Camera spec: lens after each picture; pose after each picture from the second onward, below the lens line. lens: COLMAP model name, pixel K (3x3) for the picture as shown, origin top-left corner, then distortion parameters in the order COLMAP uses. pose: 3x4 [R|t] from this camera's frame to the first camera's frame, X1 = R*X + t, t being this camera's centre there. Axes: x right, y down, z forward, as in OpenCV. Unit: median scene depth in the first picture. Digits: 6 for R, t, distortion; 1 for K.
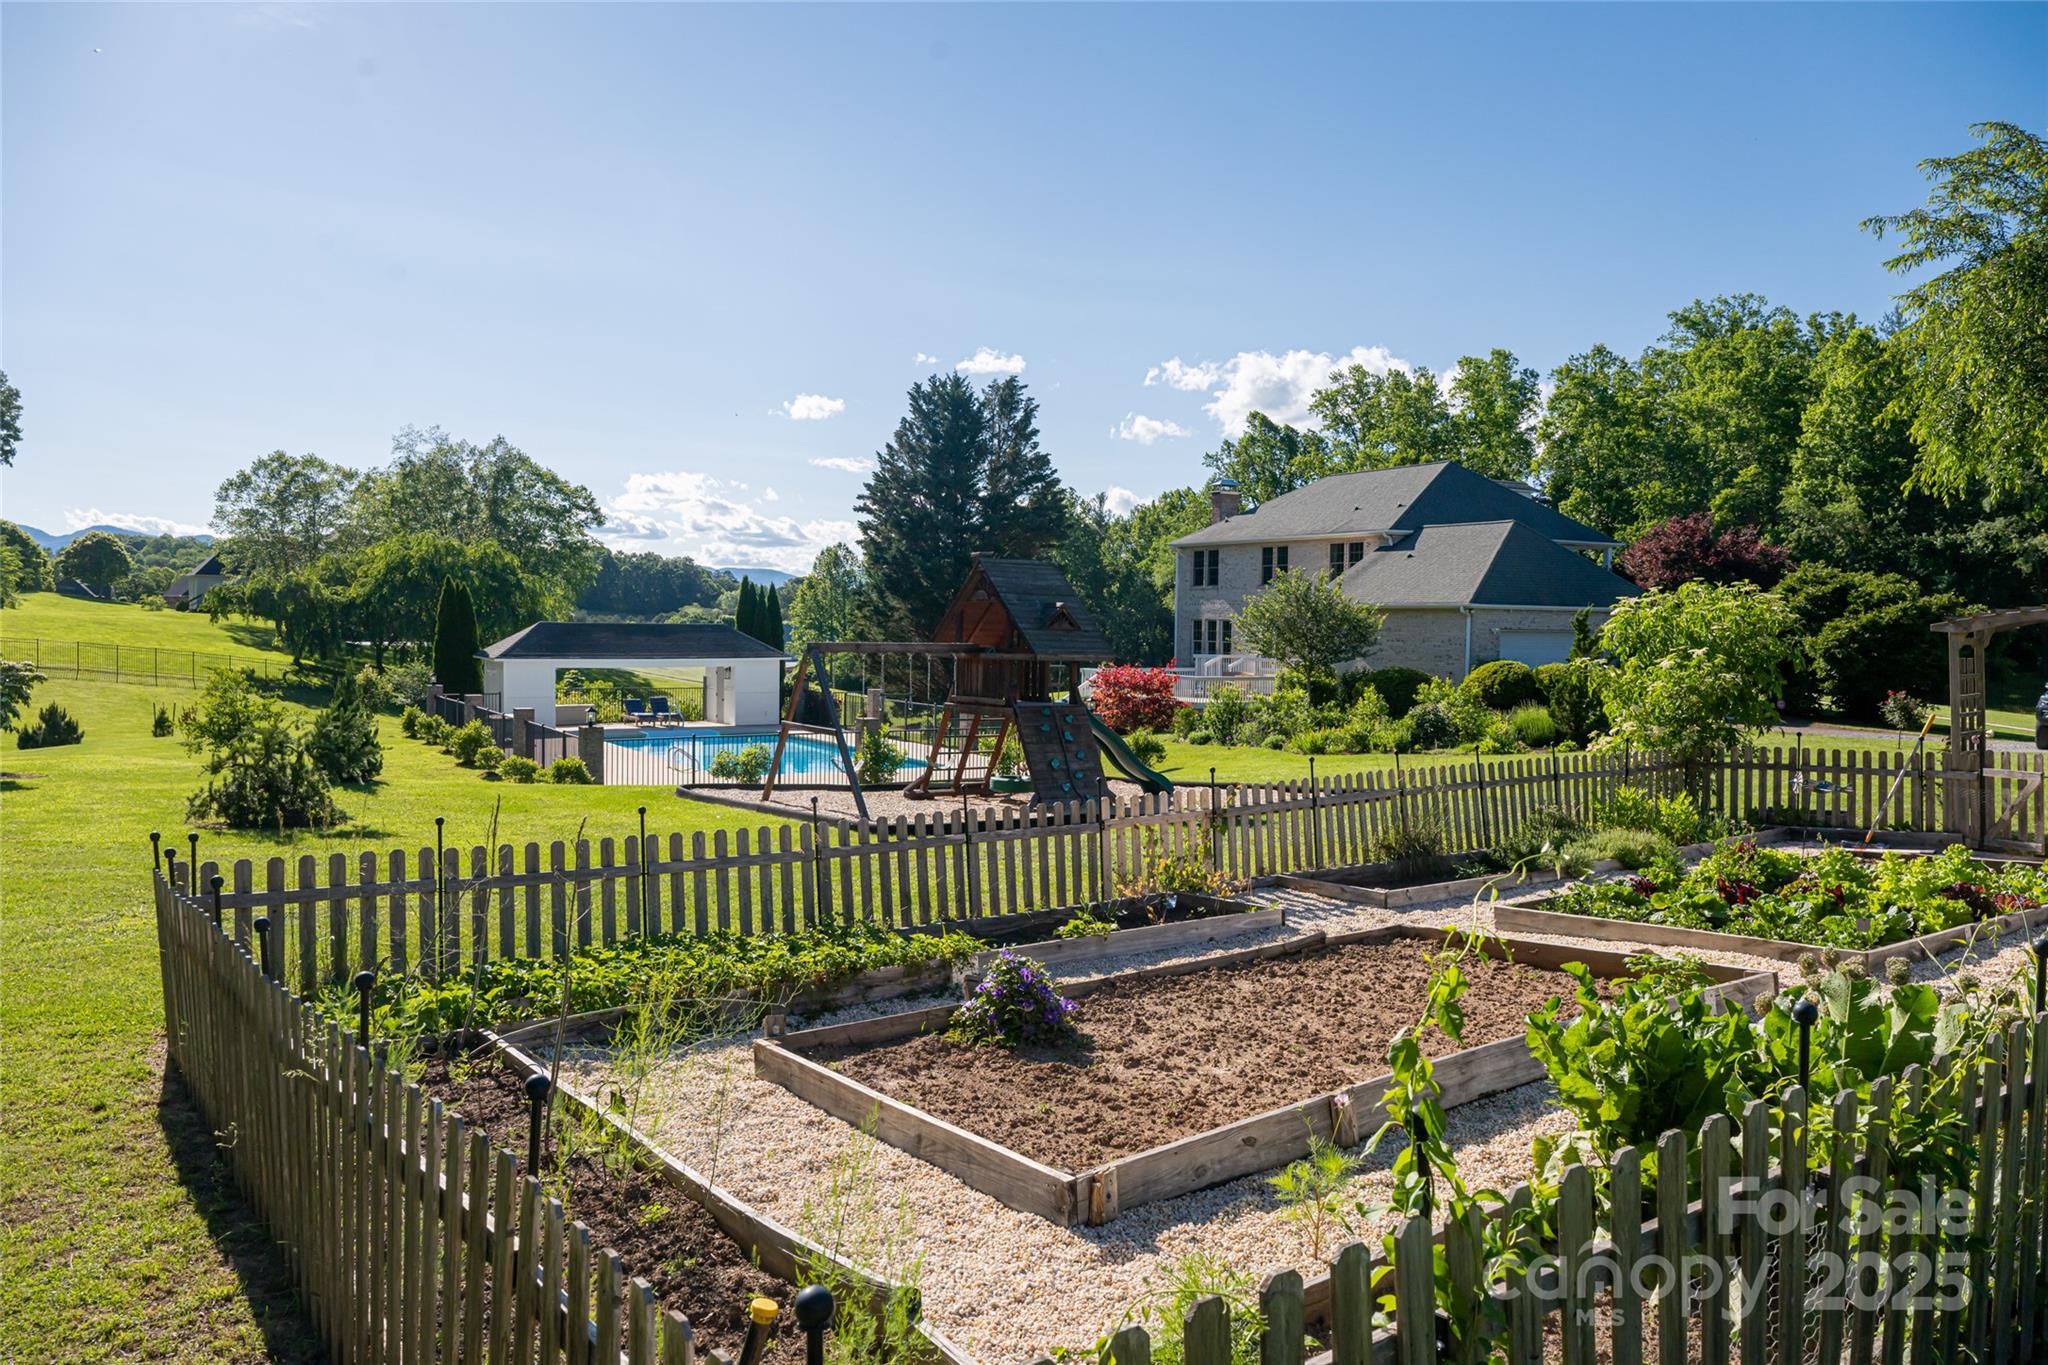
lens RADIAL K [[1402.6, 0, 1029.0], [0, 1402.6, 641.1], [0, 0, 1]] dist [0.003490, 0.000662]
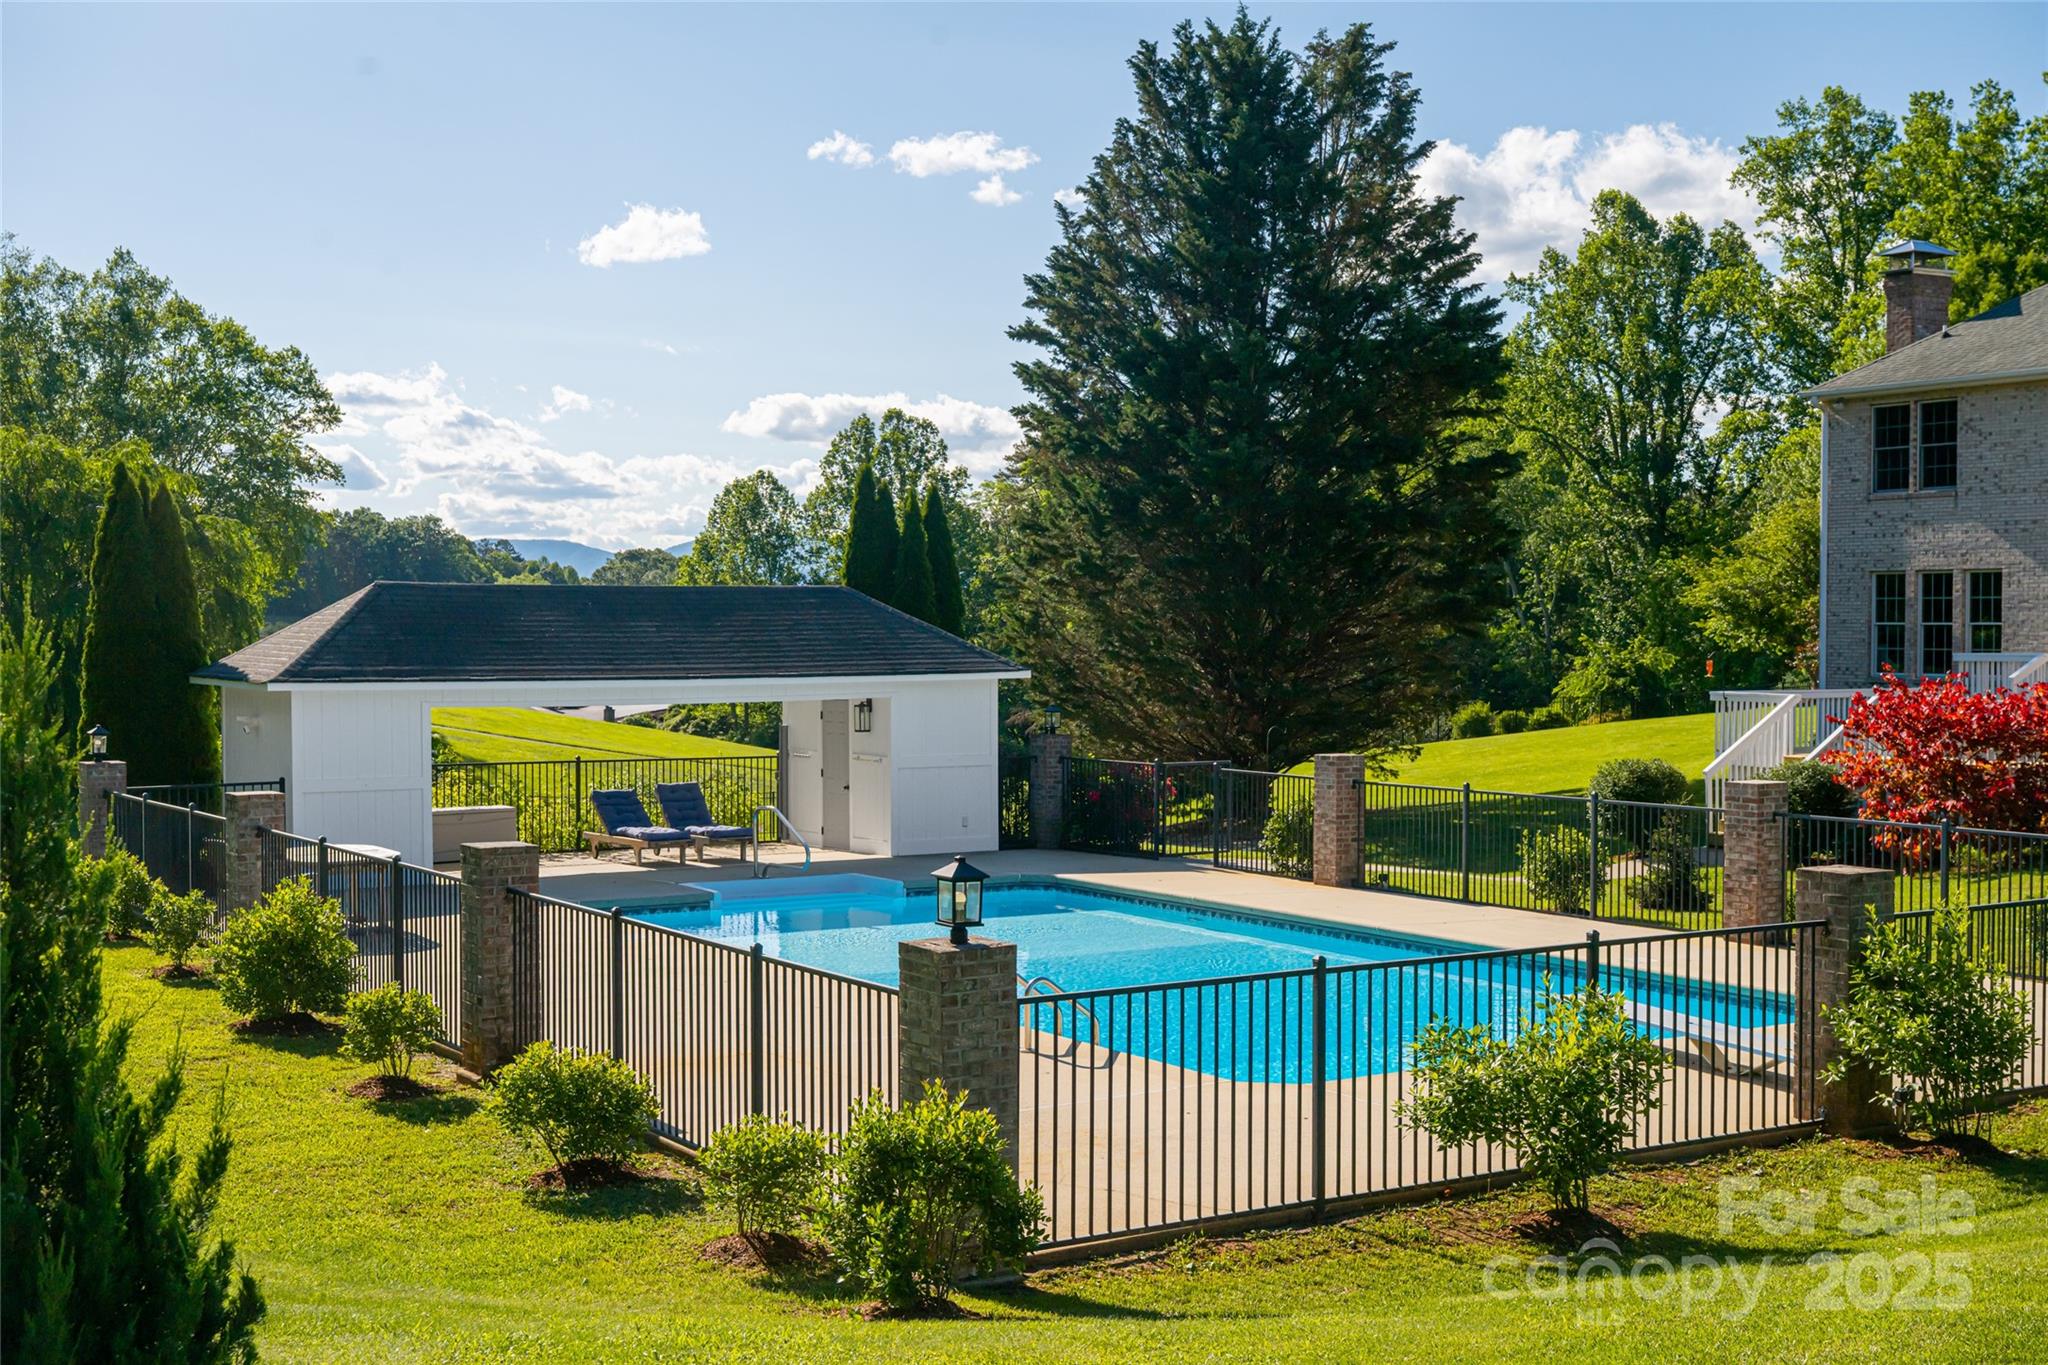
lens RADIAL K [[2469.8, 0, 1038.1], [0, 2469.8, 675.0], [0, 0, 1]] dist [-0.007896, 0.000000]
pose [[0.999859, -0.015500, 0.006464, -0.120561], [0.015459, 0.999861, 0.006244, 0.005902], [-0.006560, -0.006143, 0.999960, 0.238744]]
